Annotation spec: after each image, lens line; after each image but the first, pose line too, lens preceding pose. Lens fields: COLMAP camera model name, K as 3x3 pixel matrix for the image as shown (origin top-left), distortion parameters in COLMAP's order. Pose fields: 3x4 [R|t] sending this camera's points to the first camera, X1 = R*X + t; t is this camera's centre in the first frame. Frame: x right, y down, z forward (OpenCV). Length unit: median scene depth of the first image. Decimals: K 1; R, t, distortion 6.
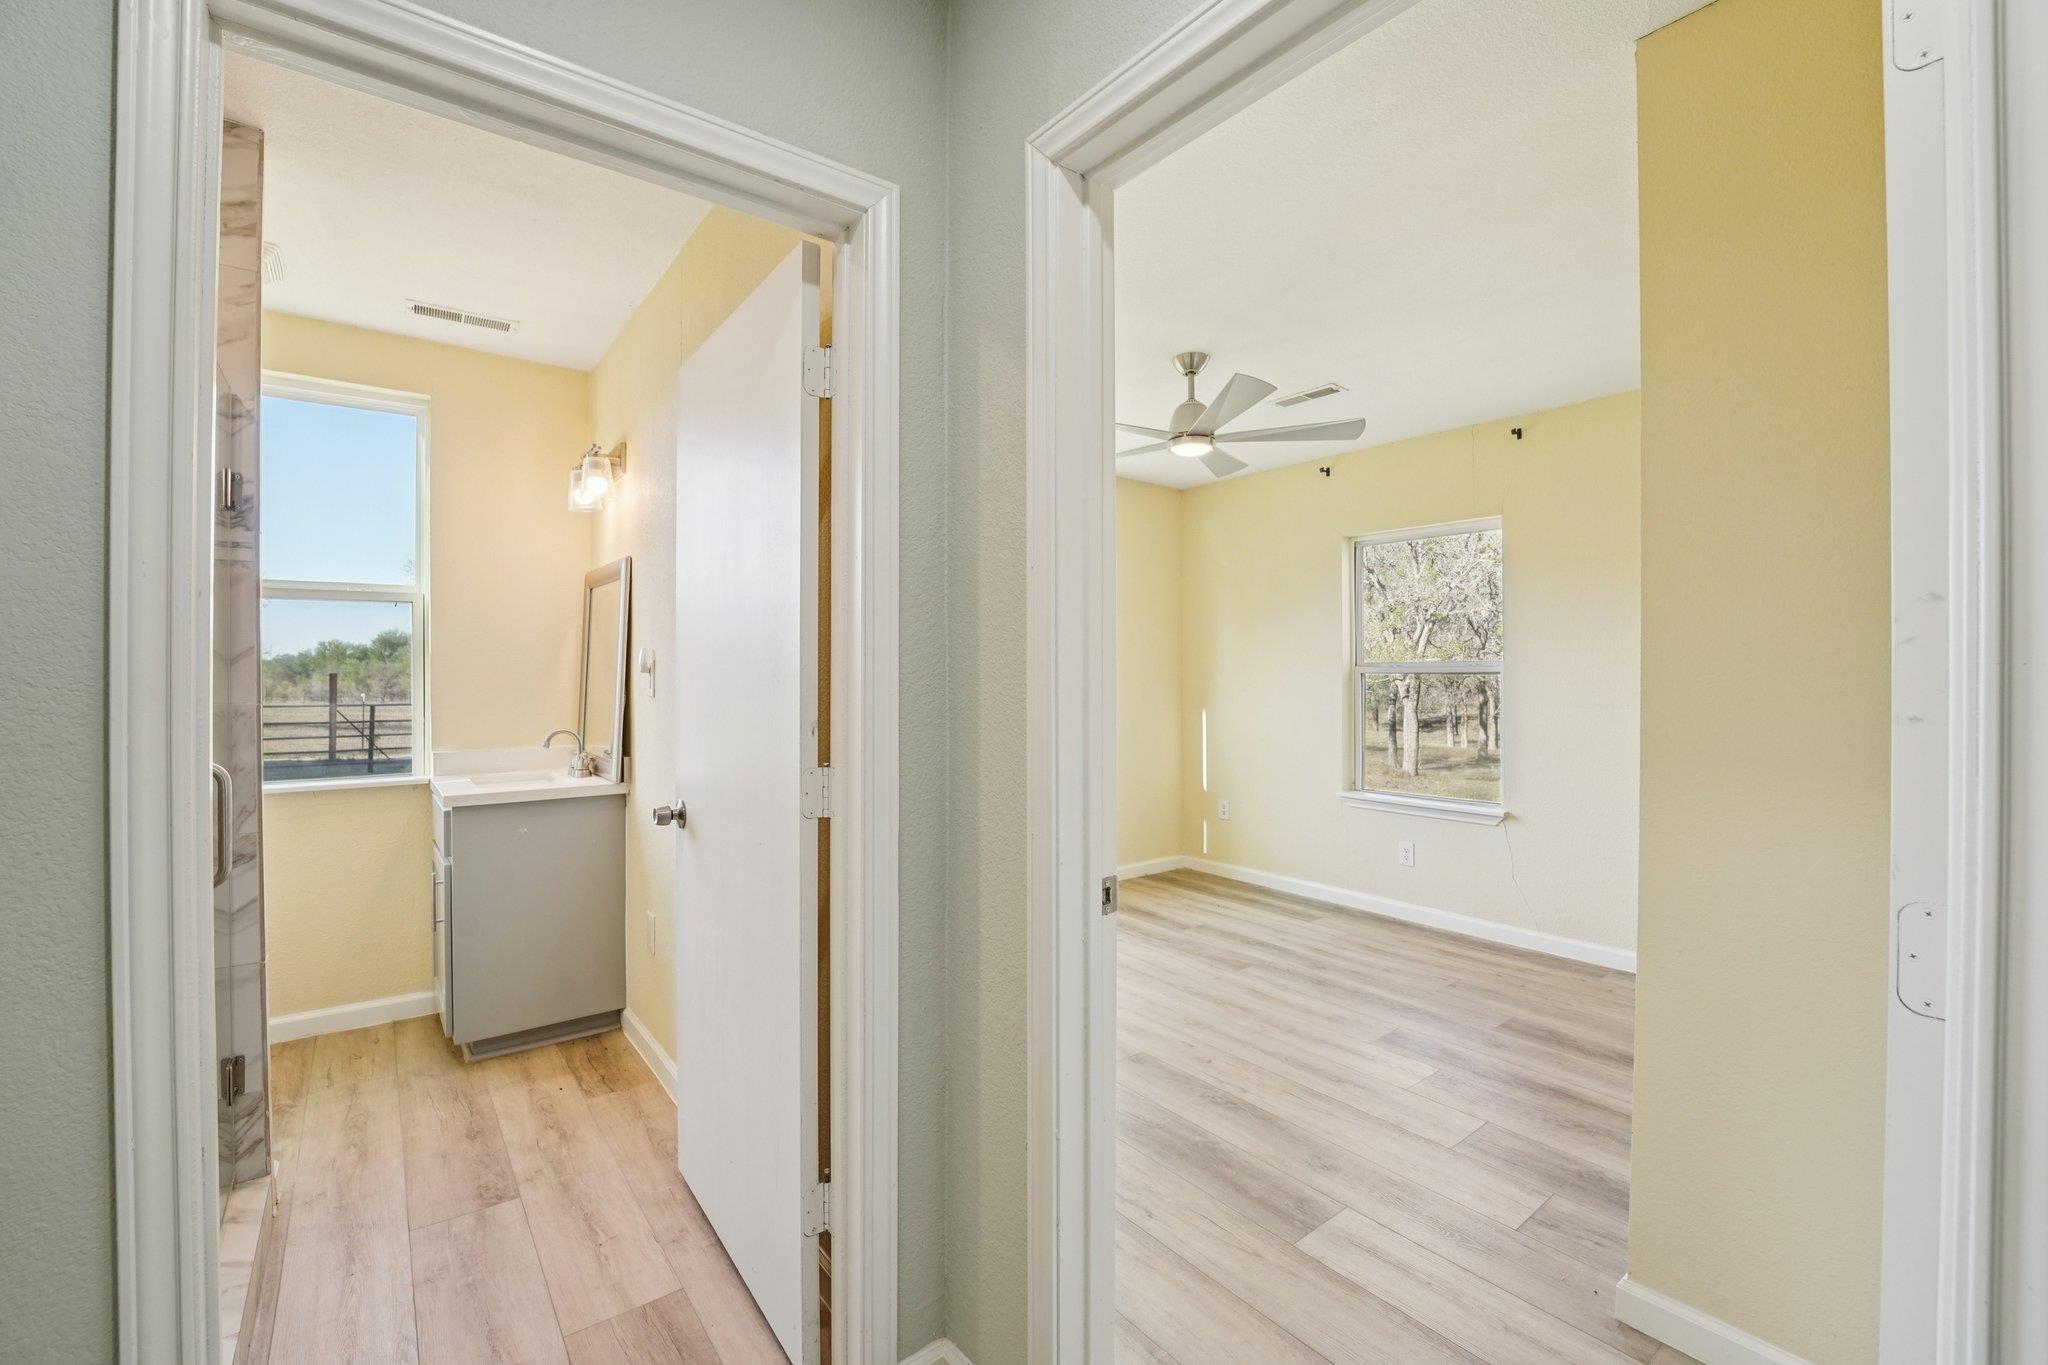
lens RADIAL K [[841.1, 0, 1042.4], [0, 841.1, 681.6], [0, 0, 1]] dist [-0.028741, 0.003404]
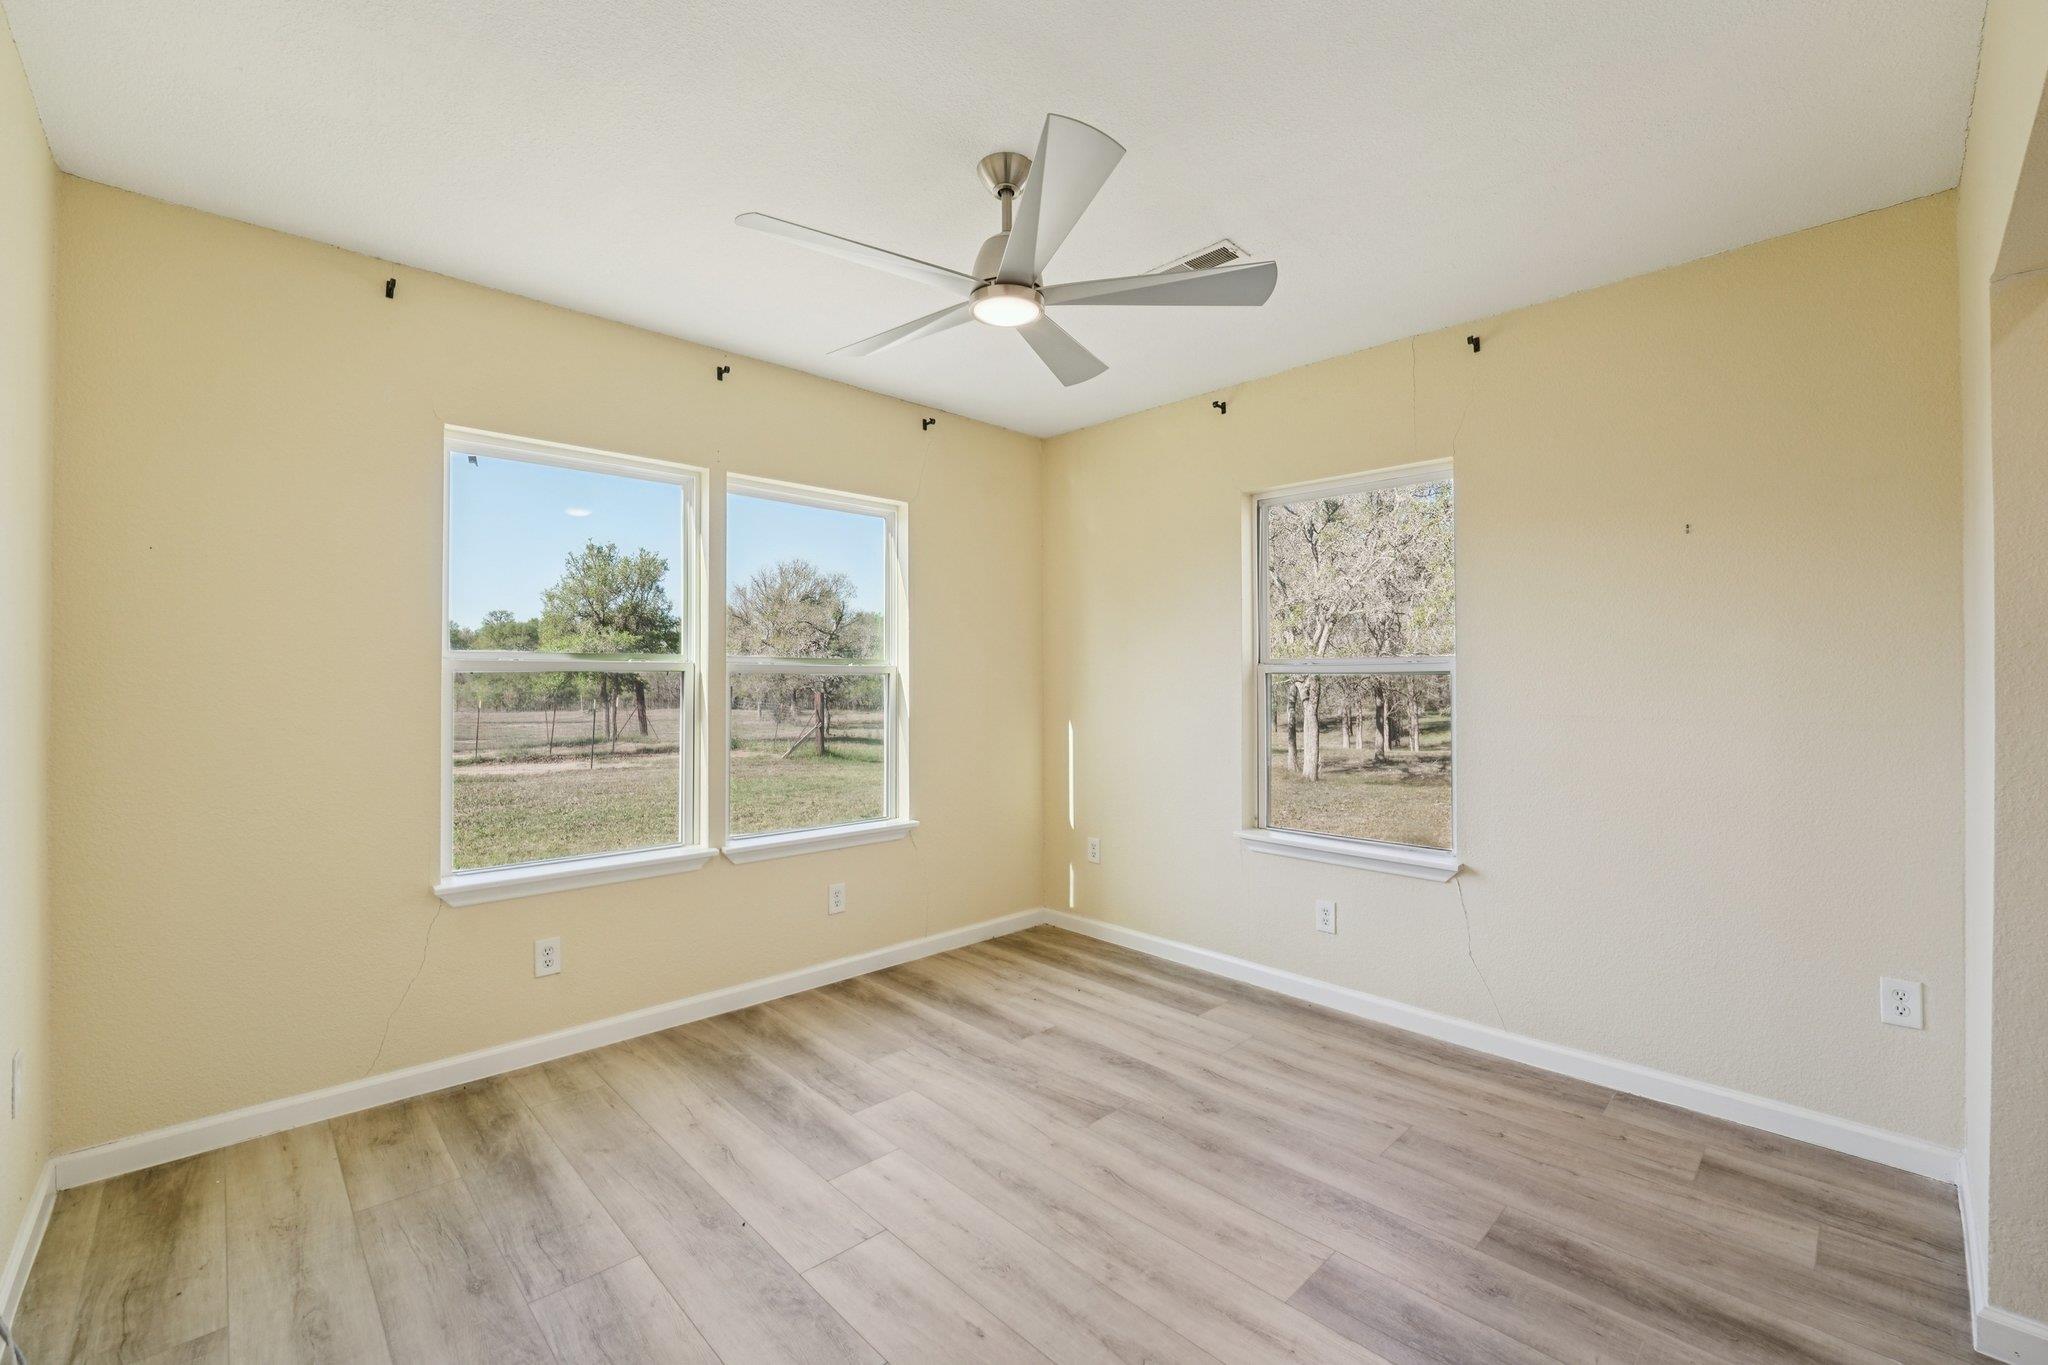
lens RADIAL K [[841.1, 0, 1057.4], [0, 841.1, 688.0], [0, 0, 1]] dist [-0.028741, 0.003404]
pose [[0.991995, -0.002426, 0.126251, 0.110978], [0.001791, 0.999985, 0.005142, -0.000890], [-0.126261, -0.004874, 0.991985, 0.307946]]
